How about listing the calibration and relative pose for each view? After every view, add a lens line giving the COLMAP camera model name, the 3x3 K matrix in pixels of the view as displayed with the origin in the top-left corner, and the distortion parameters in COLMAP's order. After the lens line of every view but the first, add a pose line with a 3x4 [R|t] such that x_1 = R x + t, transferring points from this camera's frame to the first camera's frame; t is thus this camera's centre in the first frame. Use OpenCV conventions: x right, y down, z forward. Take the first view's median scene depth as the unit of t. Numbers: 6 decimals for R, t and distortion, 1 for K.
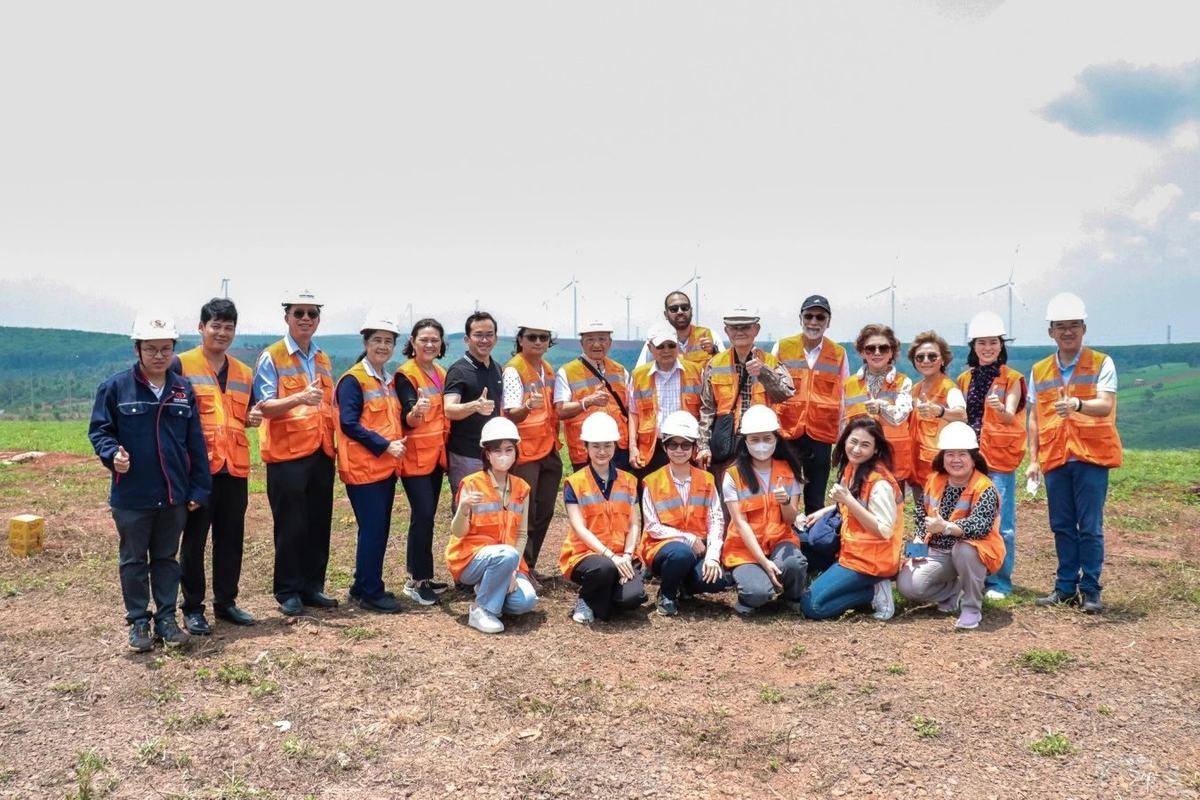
lens RADIAL K [[1310.9, 0, 600.0], [0, 1310.9, 400.0], [0, 0, 1]] dist [-0.266777, 0.534372]
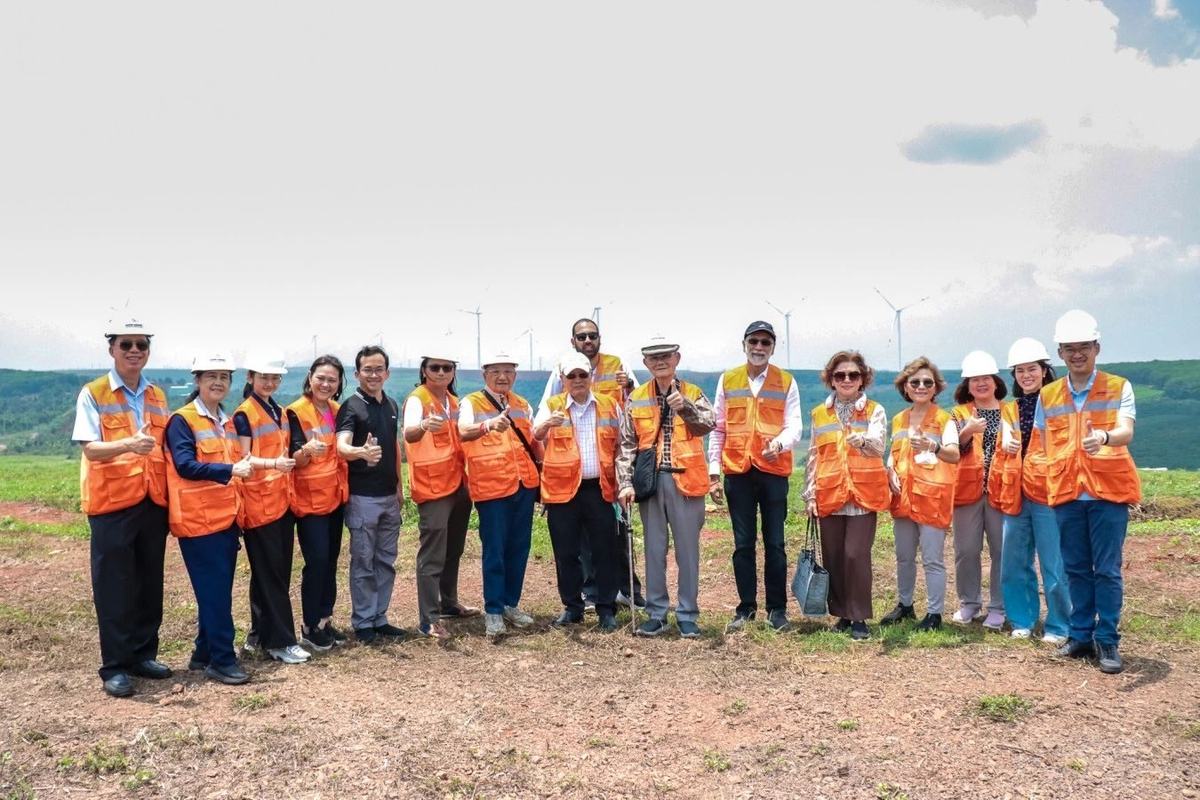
lens RADIAL K [[1310.9, 0, 600.0], [0, 1310.9, 400.0], [0, 0, 1]] dist [-0.266777, 0.534372]
pose [[0.997288, -0.014260, 0.072210, -0.009224], [0.016043, 0.999579, -0.024174, -0.003431], [-0.071835, 0.025267, 0.997096, 0.101148]]
